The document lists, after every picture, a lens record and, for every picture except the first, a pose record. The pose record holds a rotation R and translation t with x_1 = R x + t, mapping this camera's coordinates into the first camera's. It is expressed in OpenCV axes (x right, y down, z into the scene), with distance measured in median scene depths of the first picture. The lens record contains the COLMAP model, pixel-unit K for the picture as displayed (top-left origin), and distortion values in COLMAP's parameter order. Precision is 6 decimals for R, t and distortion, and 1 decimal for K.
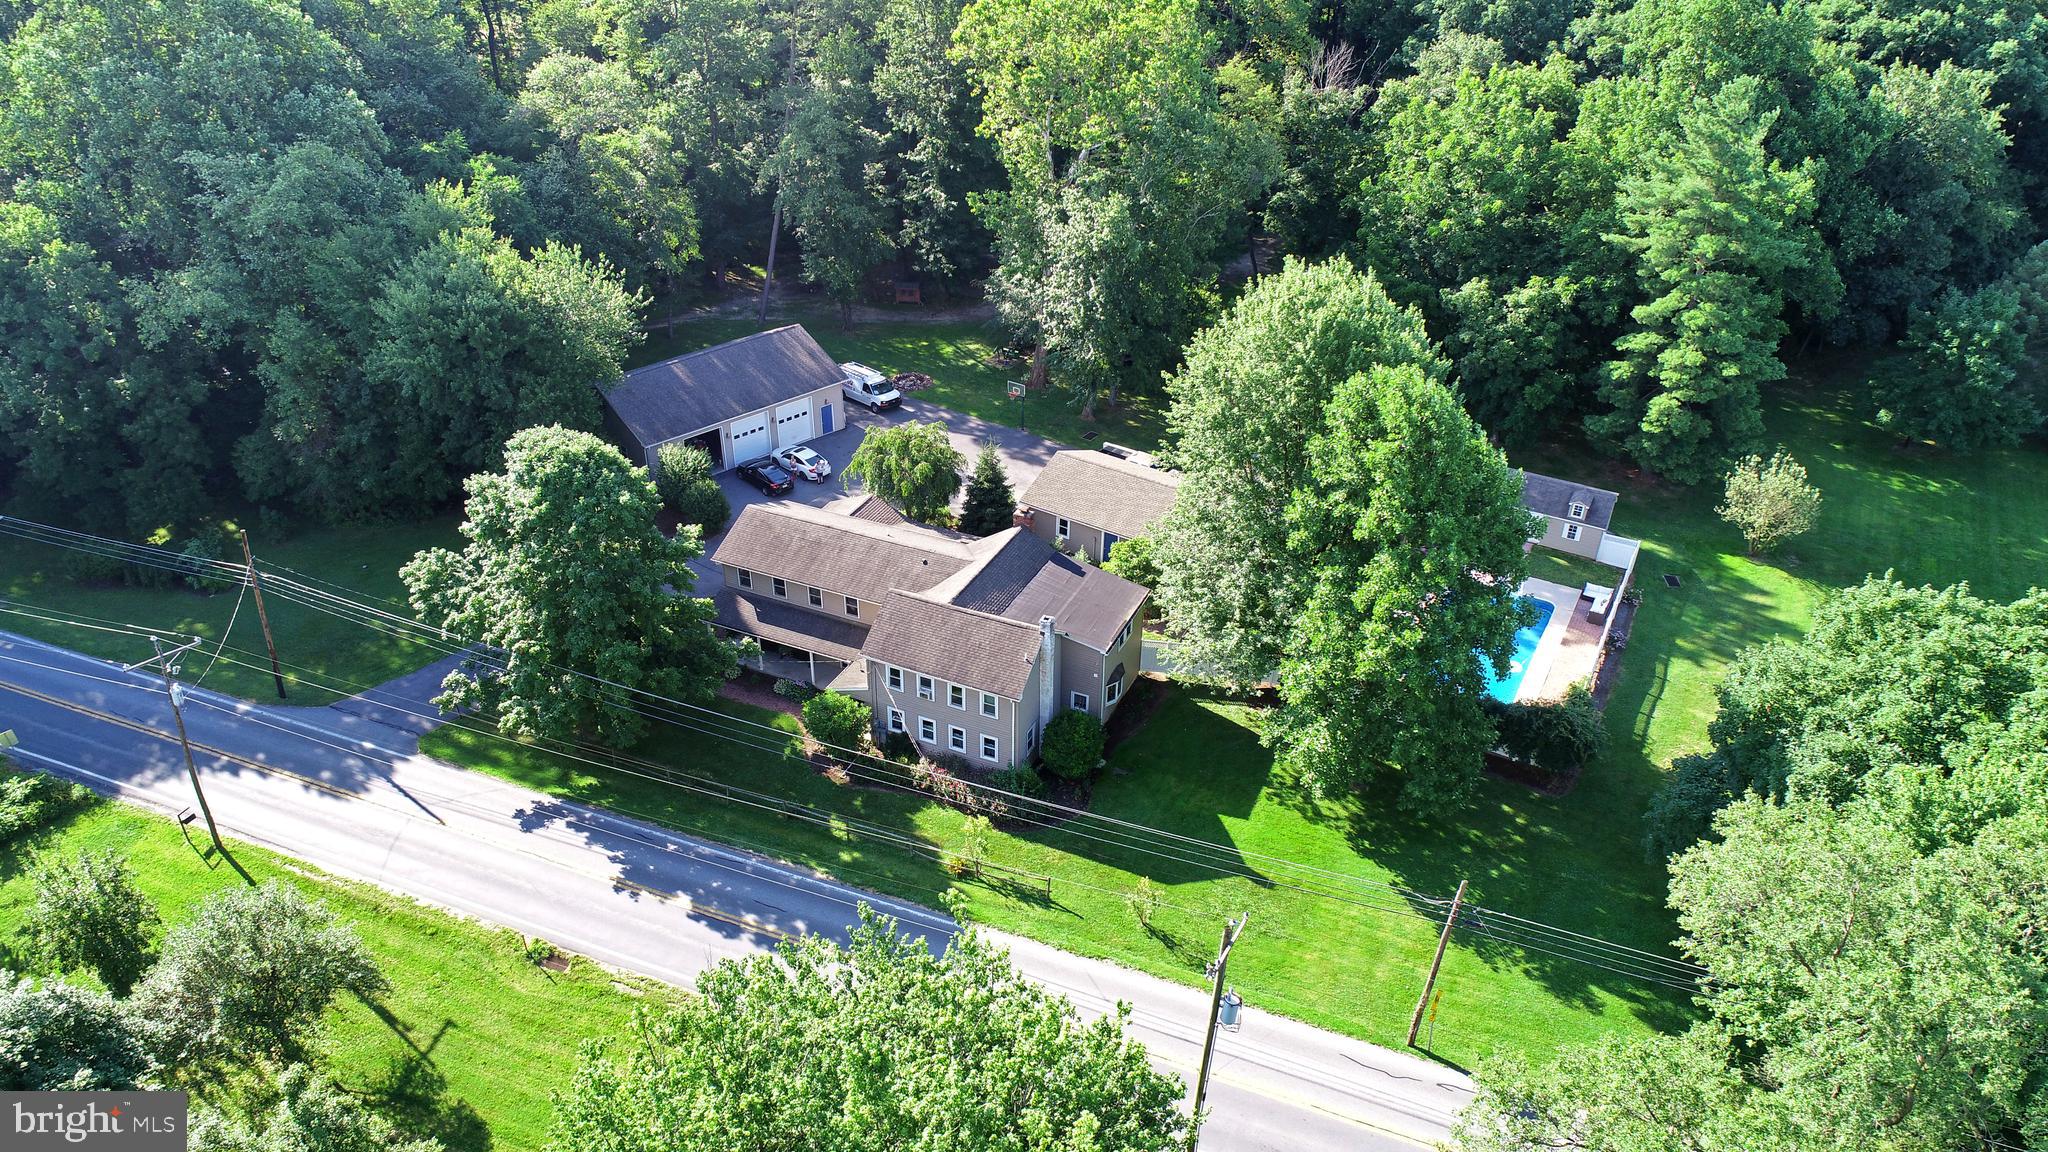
lens RADIAL K [[1412.2, 0, 1011.9], [0, 1412.2, 566.7], [0, 0, 1]] dist [-0.013350, 0.007370]
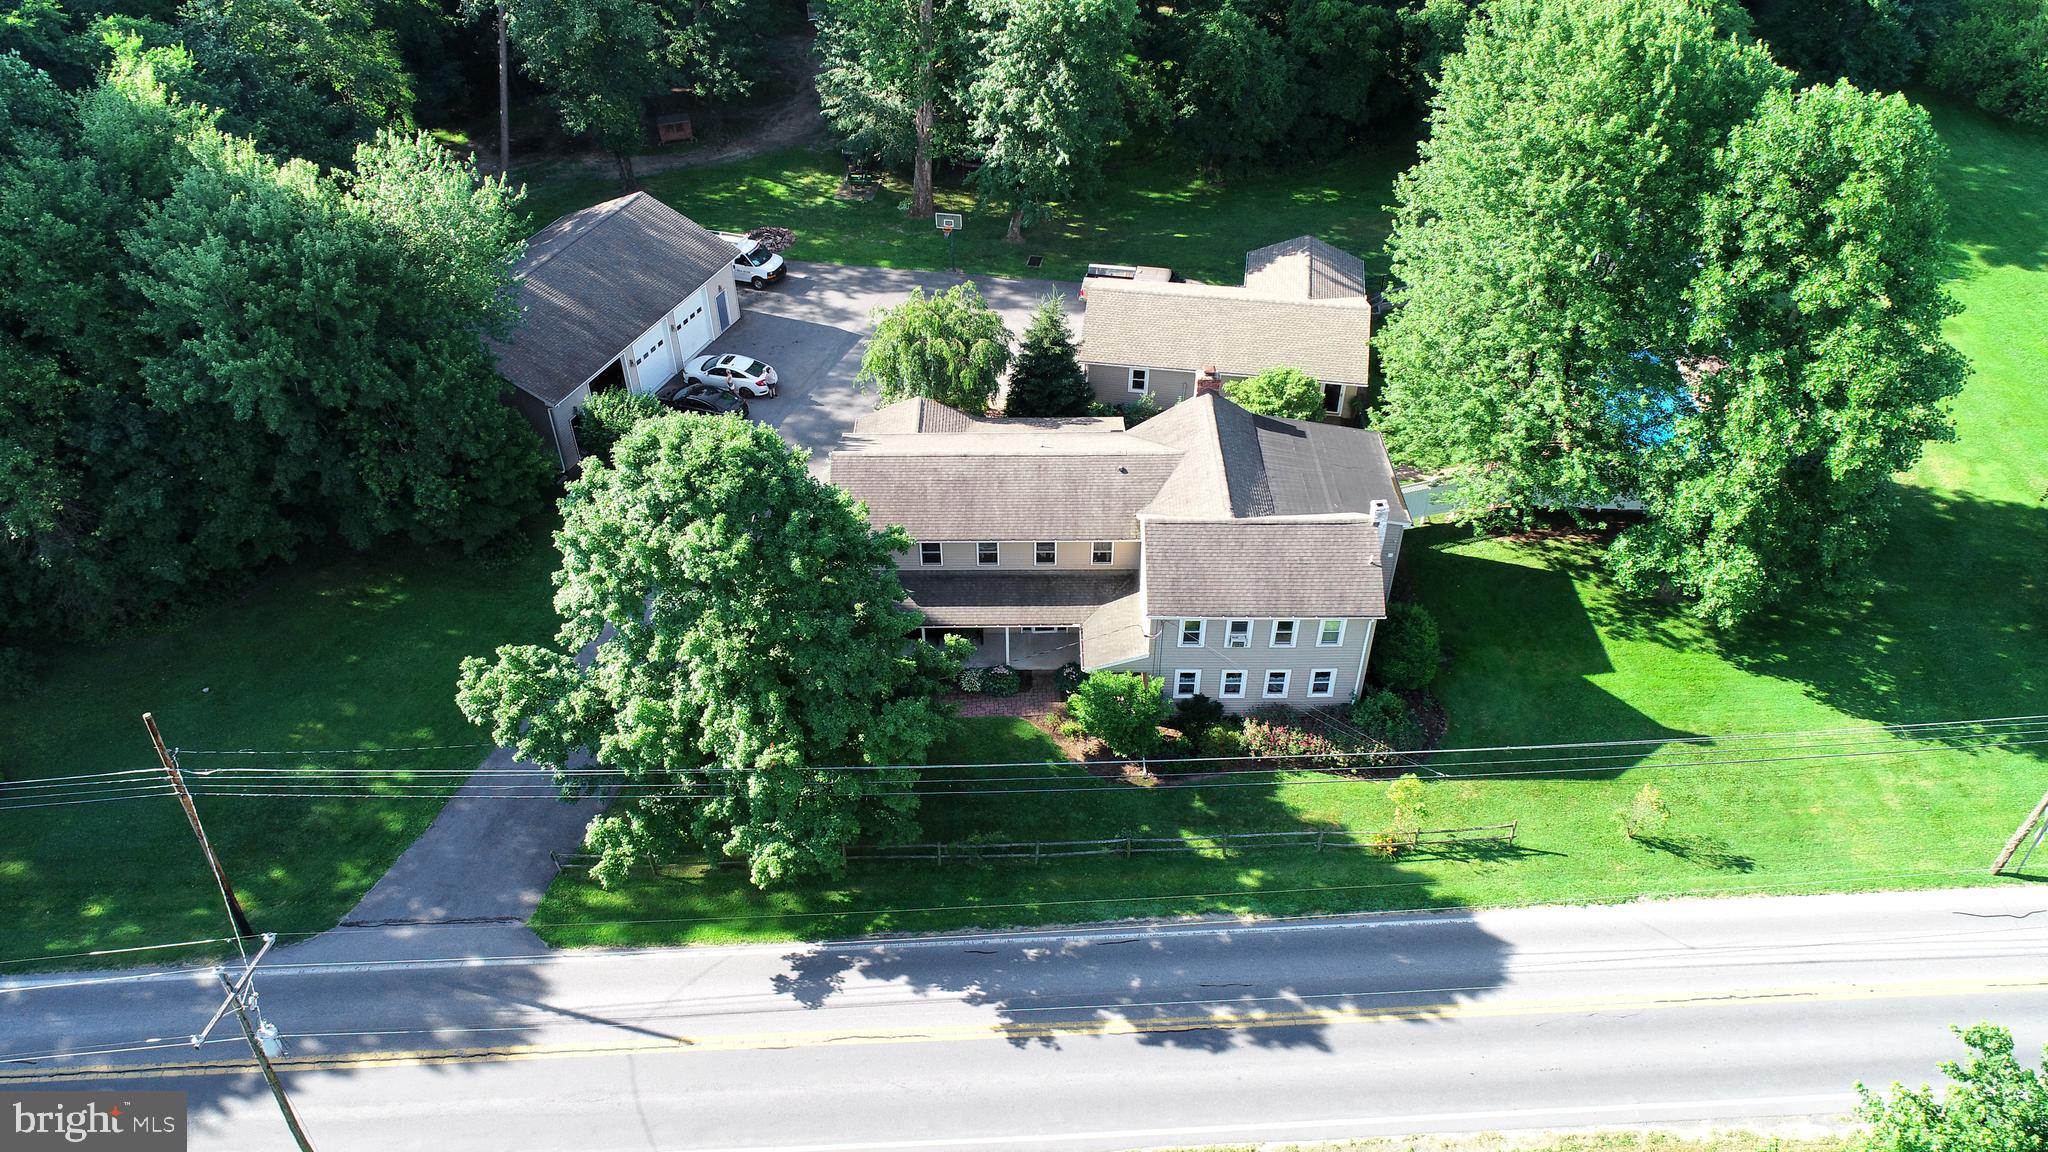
lens RADIAL K [[1412.2, 0, 1032.6], [0, 1412.2, 585.8], [0, 0, 1]] dist [-0.013350, 0.007370]
pose [[0.905986, -0.279979, 0.317491, -0.356143], [0.226966, 0.954392, 0.193962, -0.099548], [-0.357317, -0.103667, 0.928212, 0.307378]]
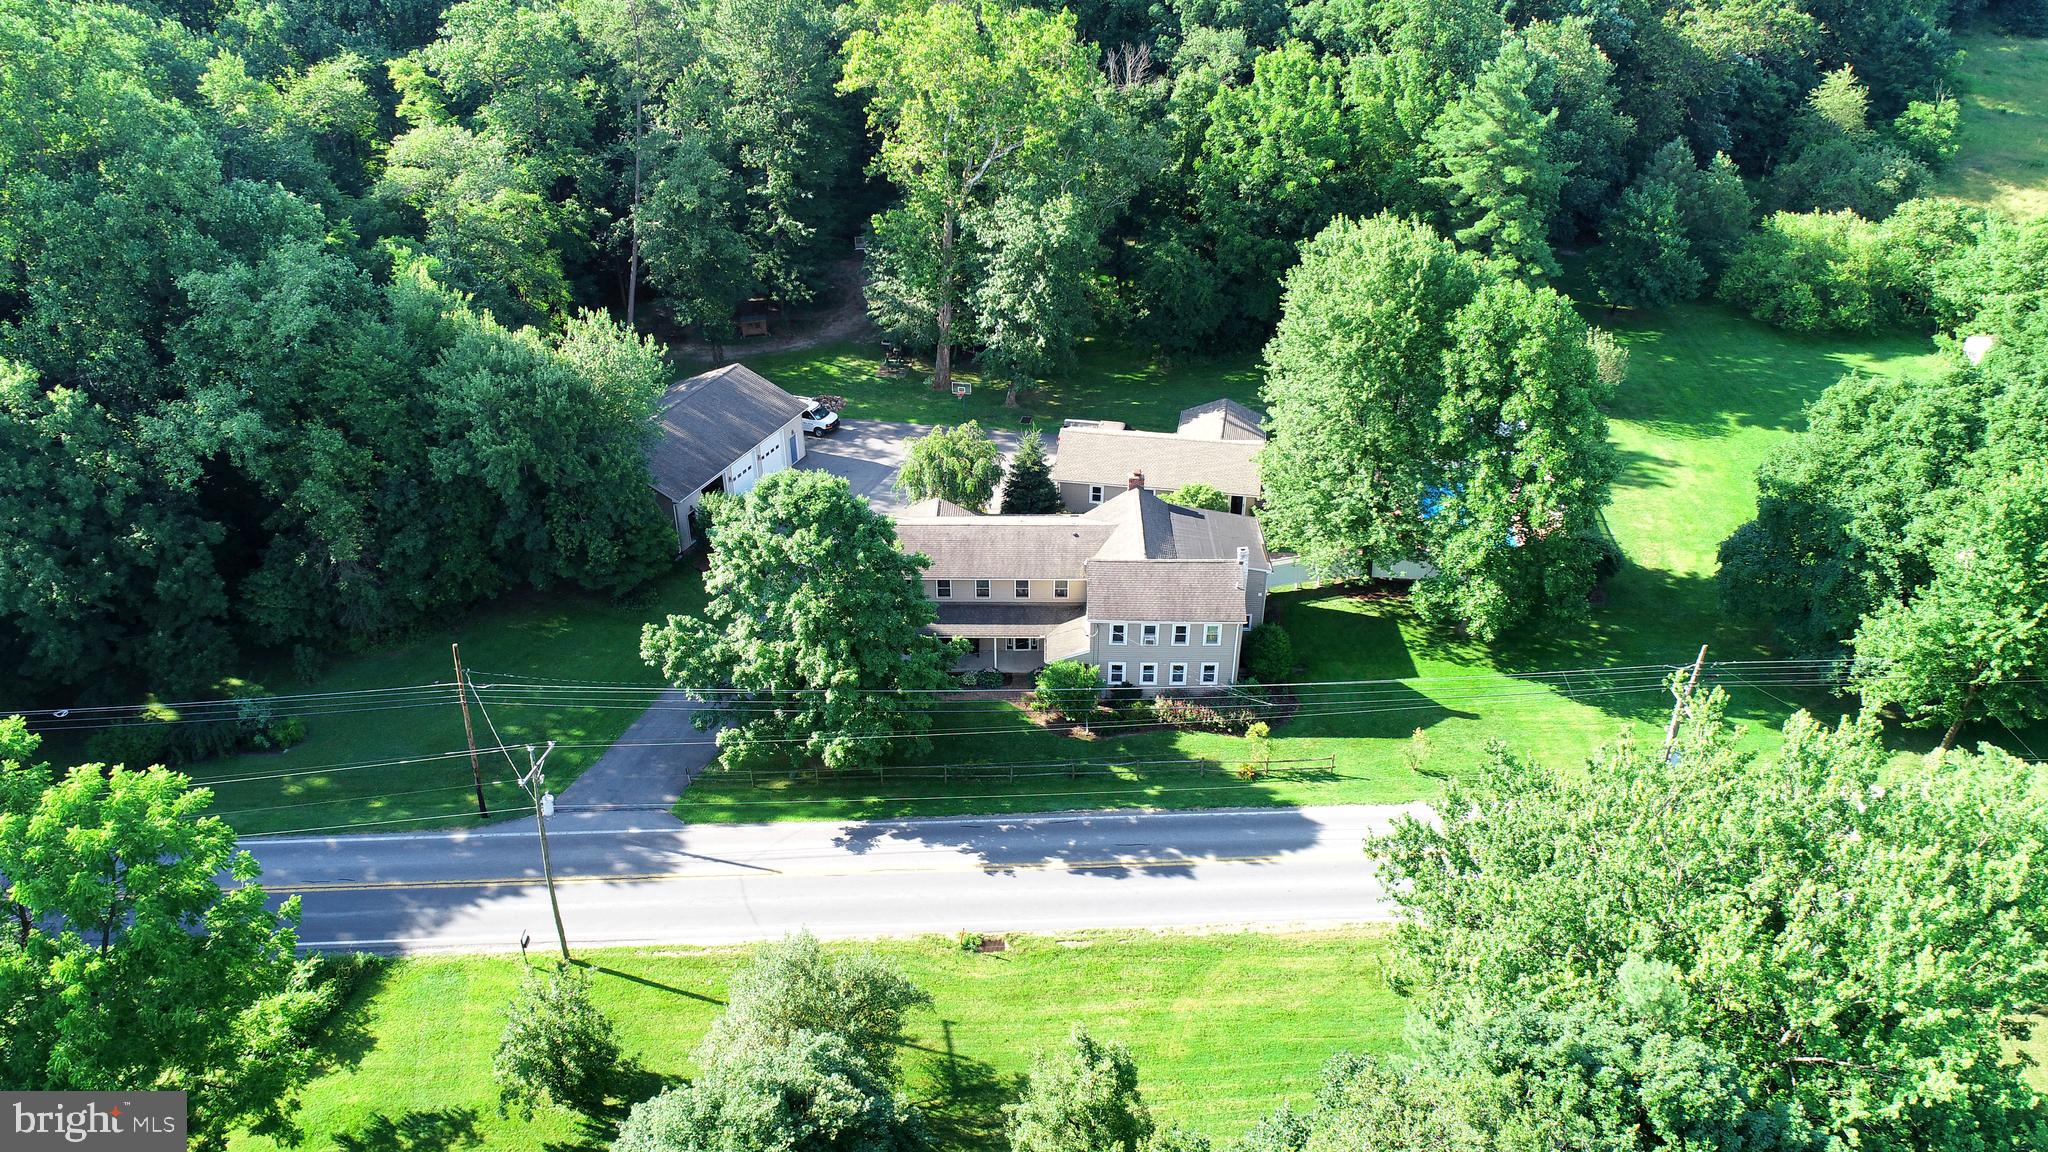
lens RADIAL K [[1412.2, 0, 1030.9], [0, 1412.2, 572.7], [0, 0, 1]] dist [-0.013350, 0.007370]
pose [[0.911886, -0.215713, 0.349188, -0.477306], [0.218016, 0.975380, 0.033209, -0.018467], [-0.347755, 0.045846, 0.936464, -0.018579]]
